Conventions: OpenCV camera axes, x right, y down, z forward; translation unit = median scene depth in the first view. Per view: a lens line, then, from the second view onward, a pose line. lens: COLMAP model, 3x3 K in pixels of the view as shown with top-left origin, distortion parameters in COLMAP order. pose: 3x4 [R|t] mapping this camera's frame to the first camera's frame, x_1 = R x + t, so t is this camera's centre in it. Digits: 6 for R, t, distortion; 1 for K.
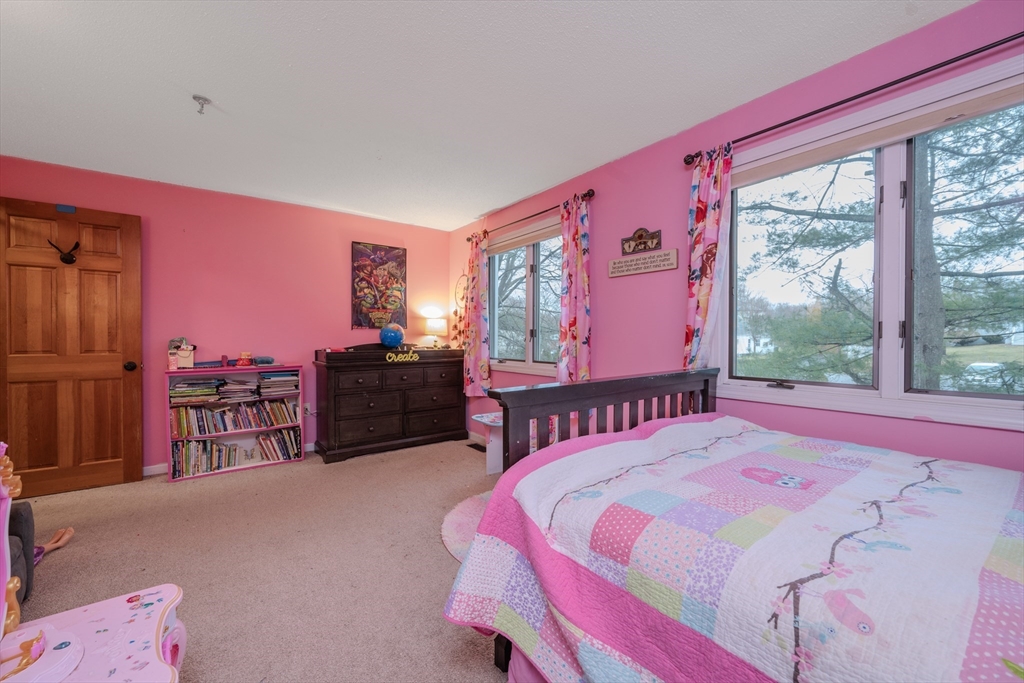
lens RADIAL K [[402.9, 0, 512.4], [0, 402.9, 337.5], [0, 0, 1]] dist [-0.000441, 0.000033]
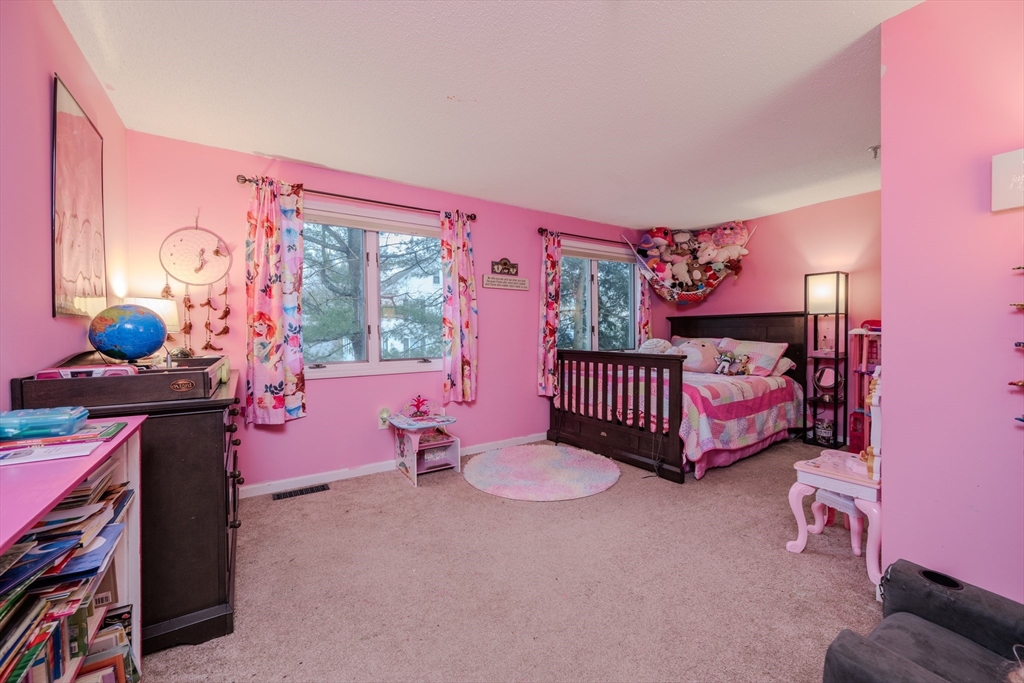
lens RADIAL K [[402.9, 0, 512.4], [0, 402.9, 337.5], [0, 0, 1]] dist [-0.000441, 0.000033]
pose [[0.062222, -0.023735, 0.997780, -1.104140], [0.006196, 0.999707, 0.023395, -0.015984], [-0.998043, 0.004726, 0.062351, 0.849753]]
